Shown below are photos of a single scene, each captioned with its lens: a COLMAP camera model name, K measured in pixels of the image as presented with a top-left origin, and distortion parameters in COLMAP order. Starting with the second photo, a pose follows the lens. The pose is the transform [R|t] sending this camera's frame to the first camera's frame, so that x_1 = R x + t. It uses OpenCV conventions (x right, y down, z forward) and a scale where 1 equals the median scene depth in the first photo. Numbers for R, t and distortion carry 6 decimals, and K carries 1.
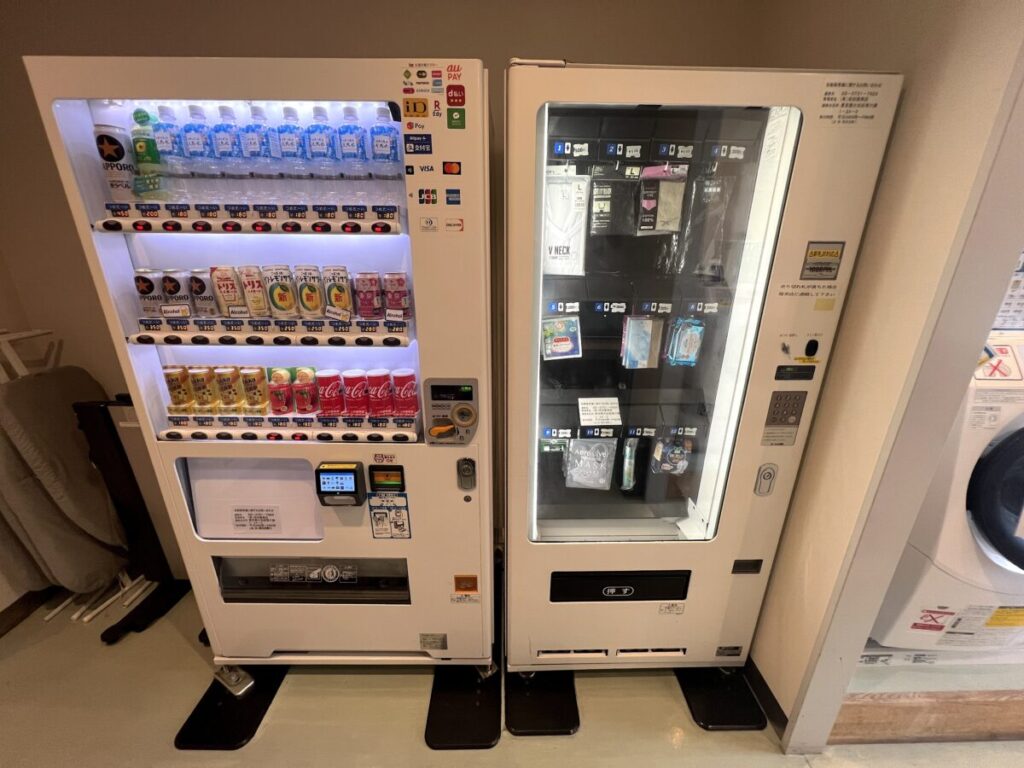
lens RADIAL K [[409.5, 0, 516.5], [0, 409.5, 379.9], [0, 0, 1]] dist [-0.002303, 0.000691]
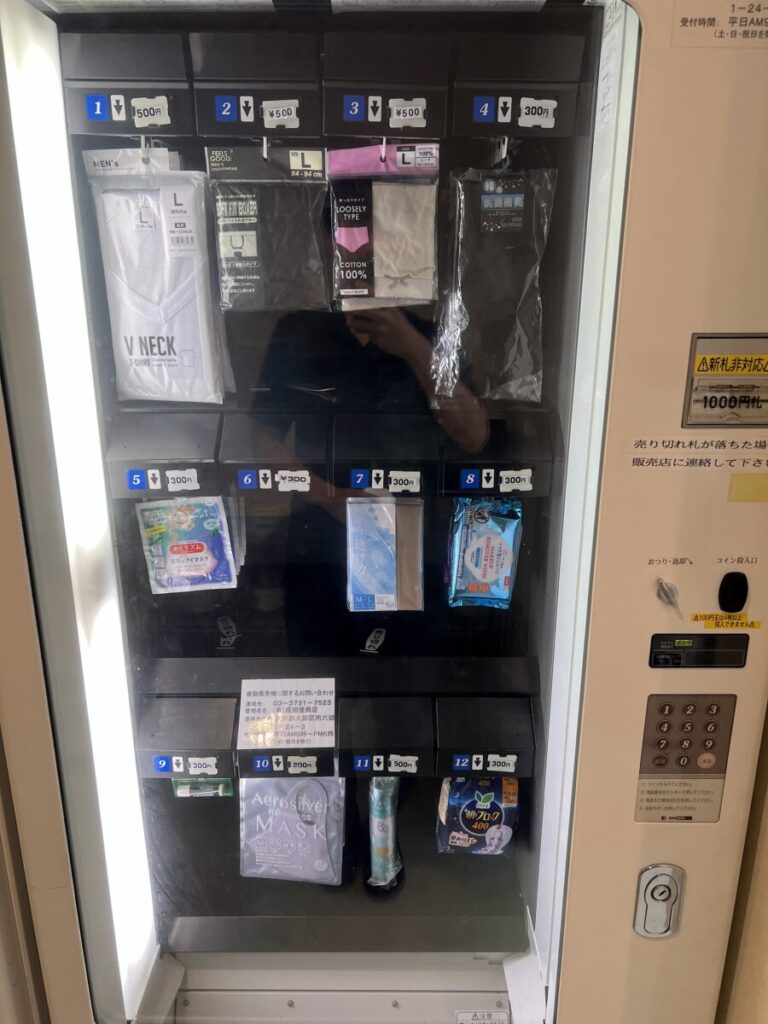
lens RADIAL K [[780.8, 0, 380.8], [0, 780.8, 512.1], [0, 0, 1]] dist [0.027892, -0.044651]
pose [[0.999603, 0.000912, -0.028160, 0.376854], [-0.001904, 0.999378, -0.035215, -0.120956], [0.028111, 0.035254, 0.998983, 0.212264]]
